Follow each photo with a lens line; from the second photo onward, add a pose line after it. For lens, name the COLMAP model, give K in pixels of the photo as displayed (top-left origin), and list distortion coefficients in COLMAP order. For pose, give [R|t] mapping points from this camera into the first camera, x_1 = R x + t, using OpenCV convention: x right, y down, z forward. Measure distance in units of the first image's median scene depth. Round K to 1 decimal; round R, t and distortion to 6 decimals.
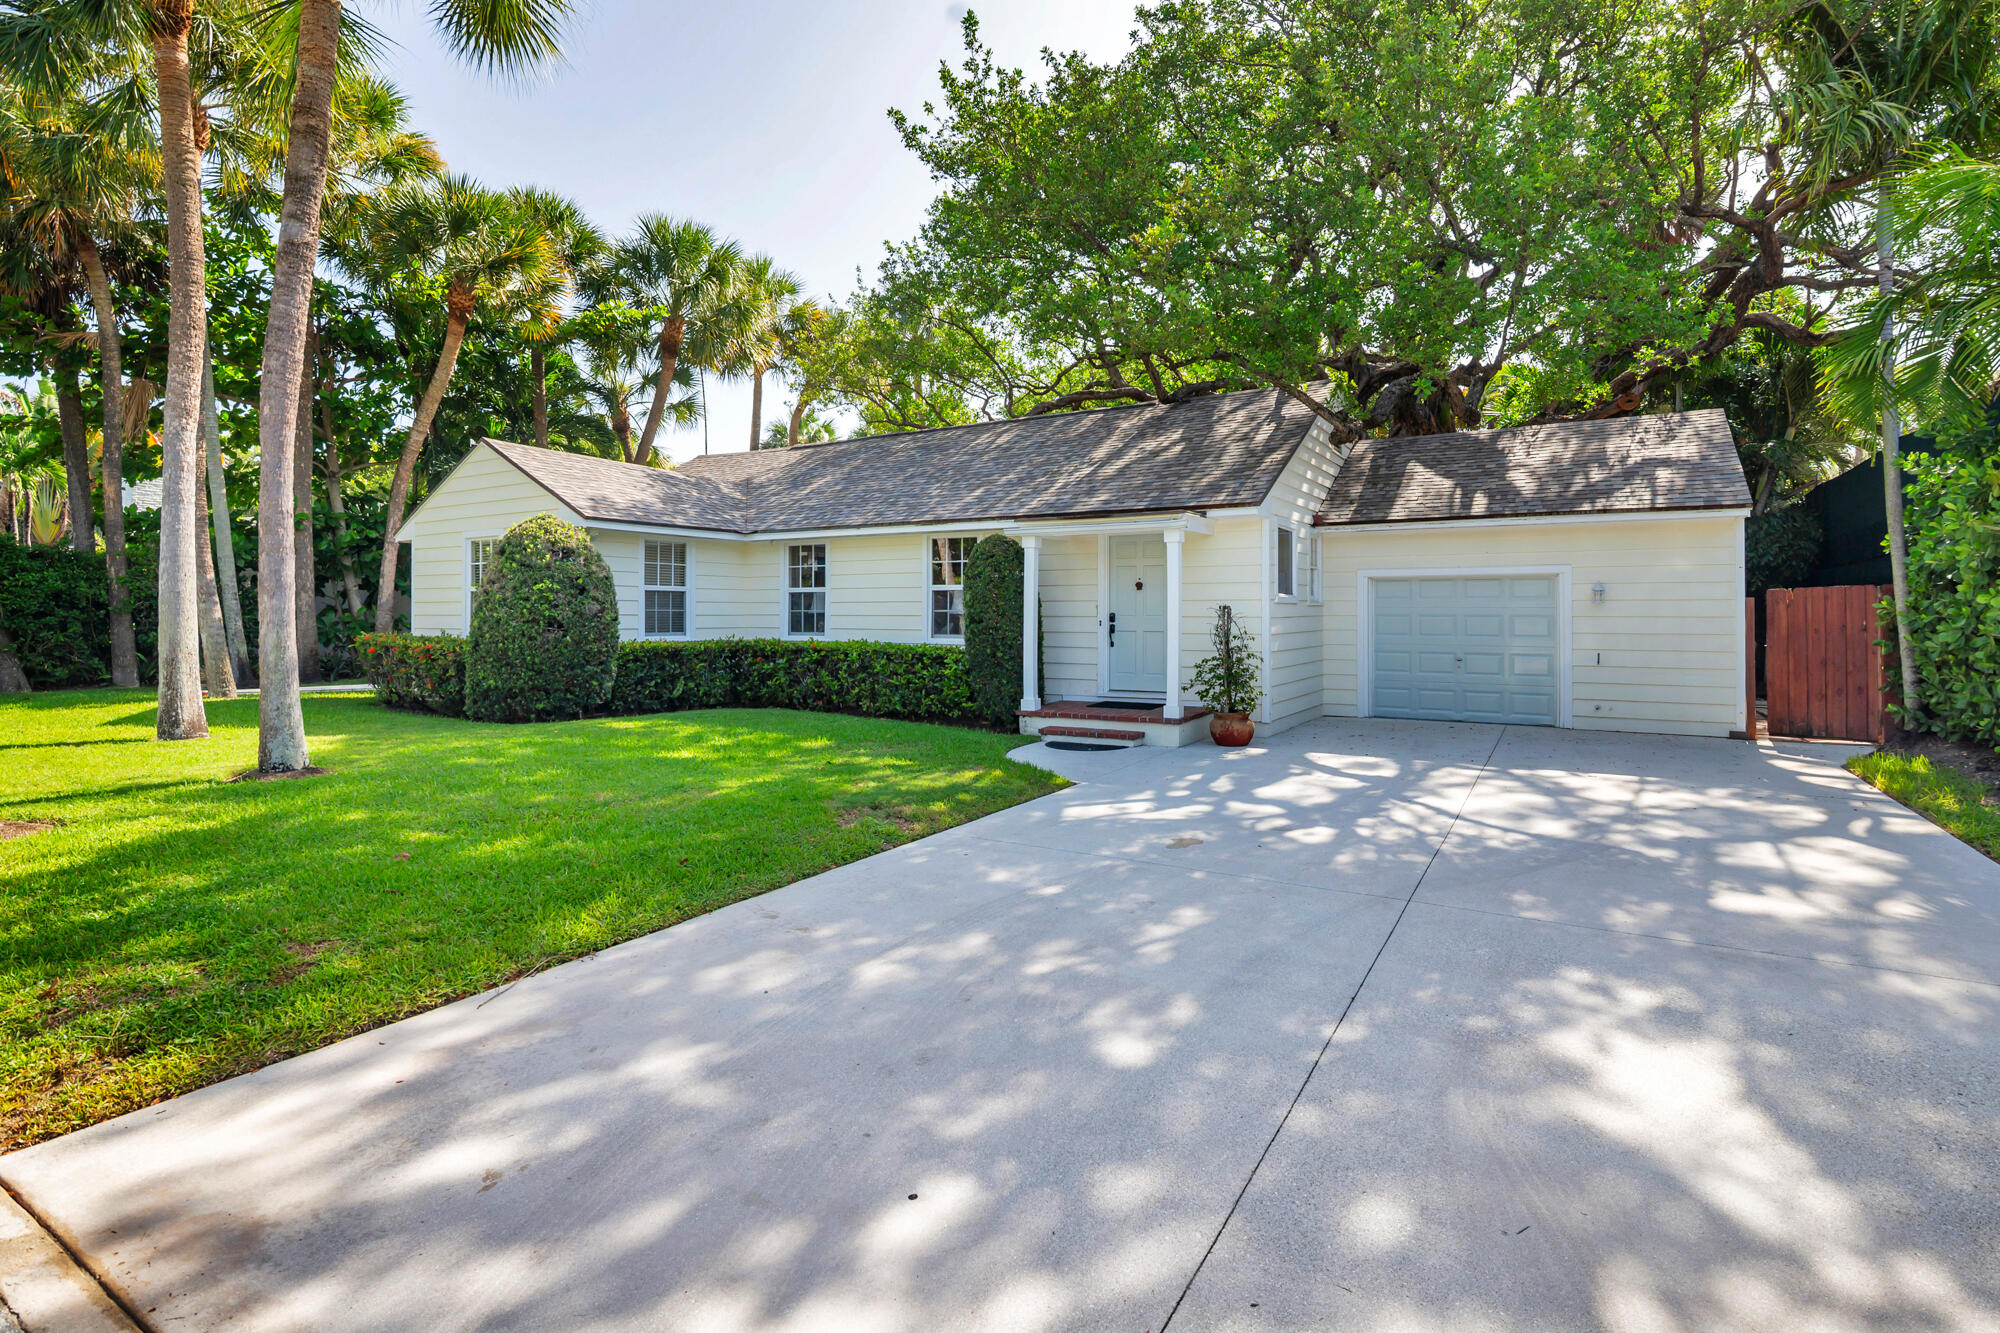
lens RADIAL K [[900.1, 0, 871.1], [0, 900.1, 594.2], [0, 0, 1]] dist [-0.003085, -0.000381]
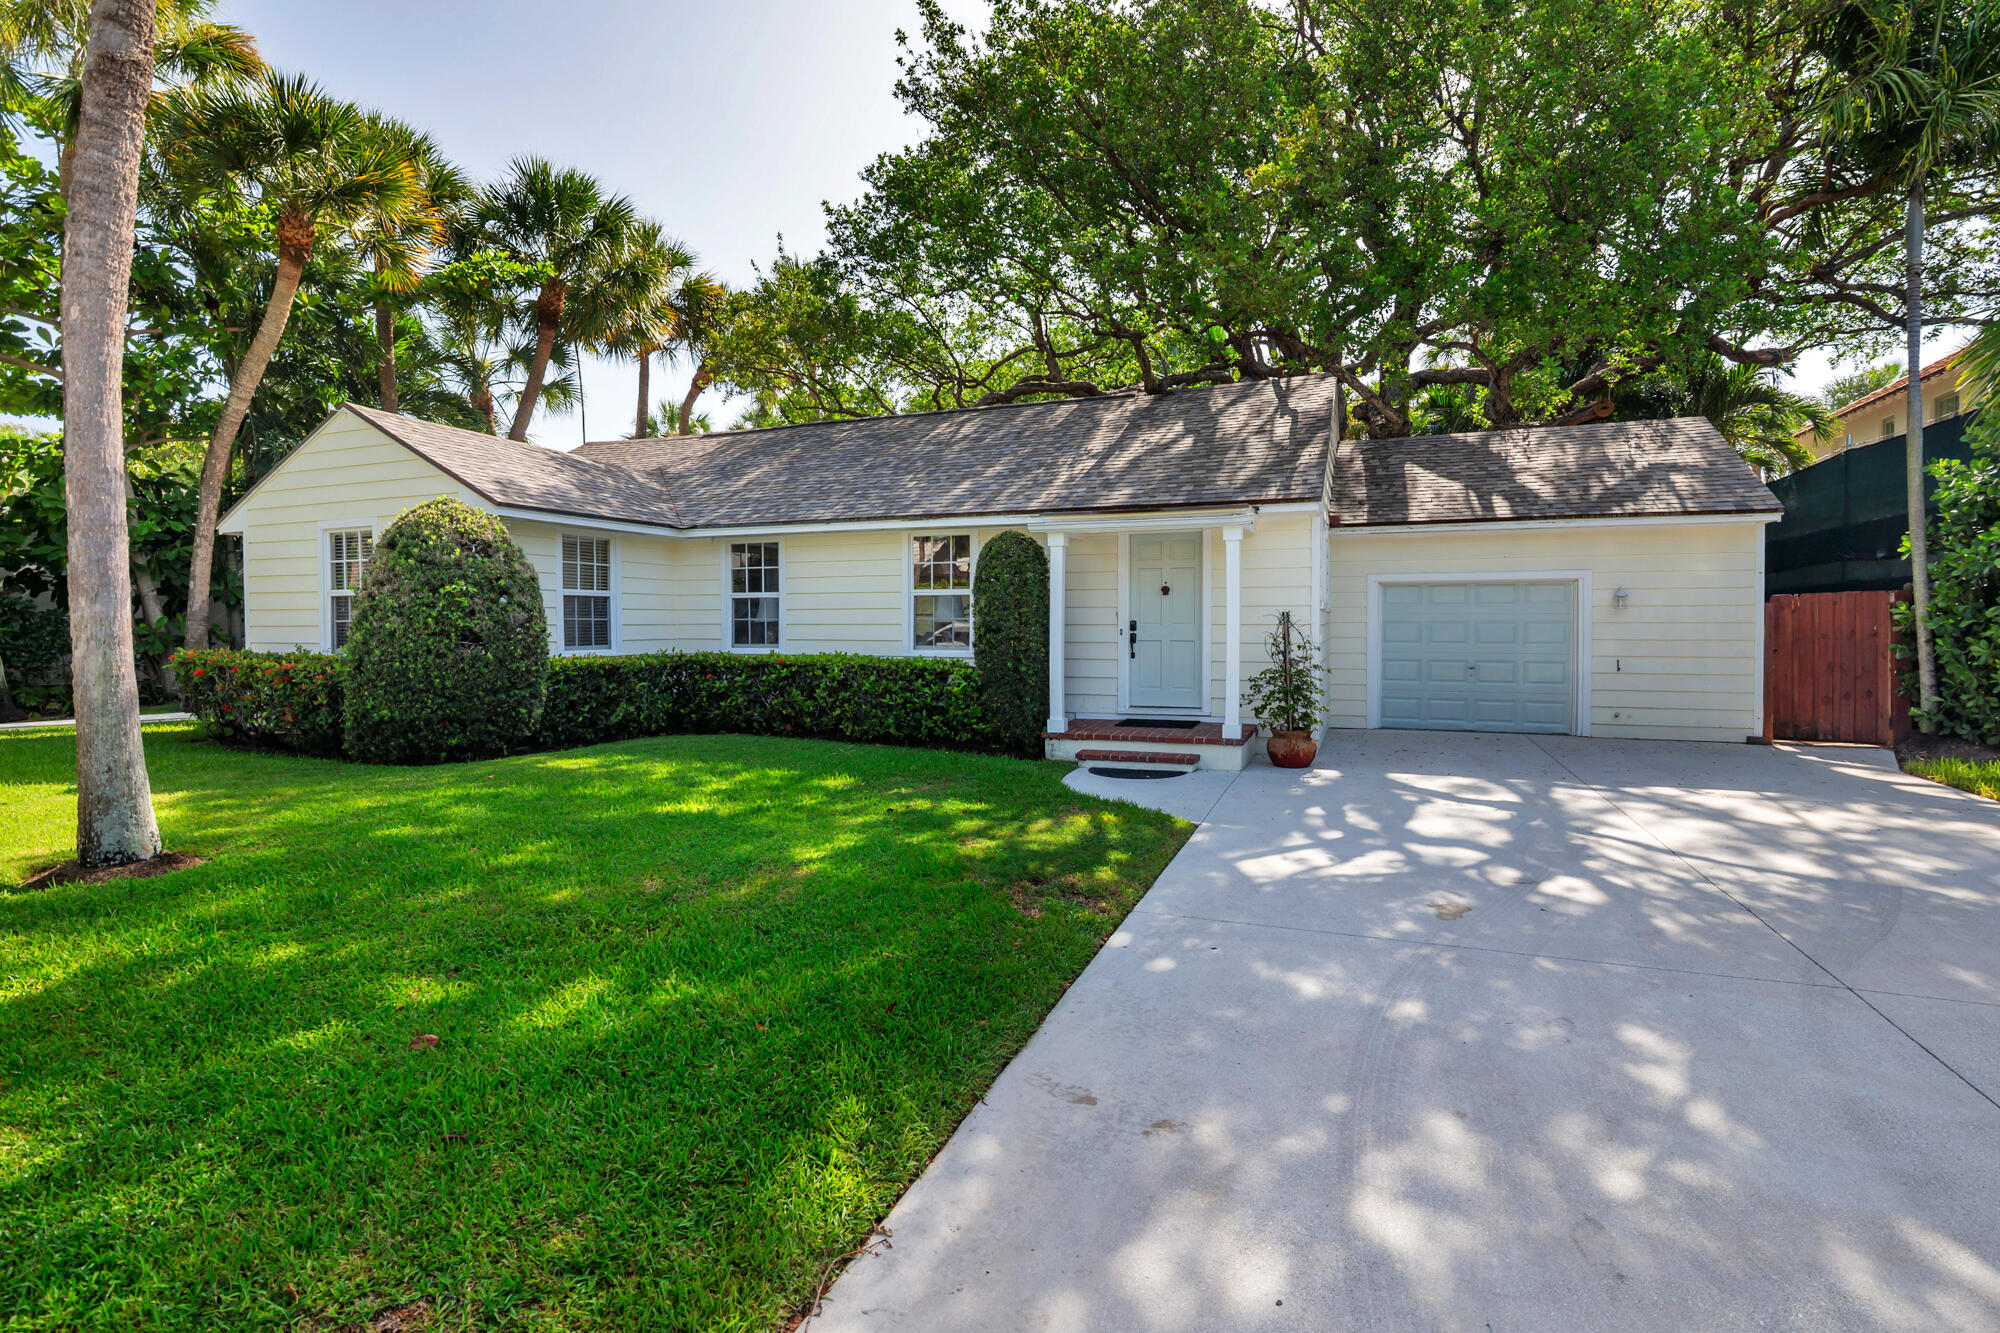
lens RADIAL K [[957.1, 0, 959.0], [0, 957.1, 635.1], [0, 0, 1]] dist [-0.012701, 0.000168]
pose [[0.982056, -0.006086, 0.188494, -0.069820], [-0.000594, 0.999374, 0.035360, 0.001406], [-0.188591, -0.034837, 0.981438, 0.079876]]
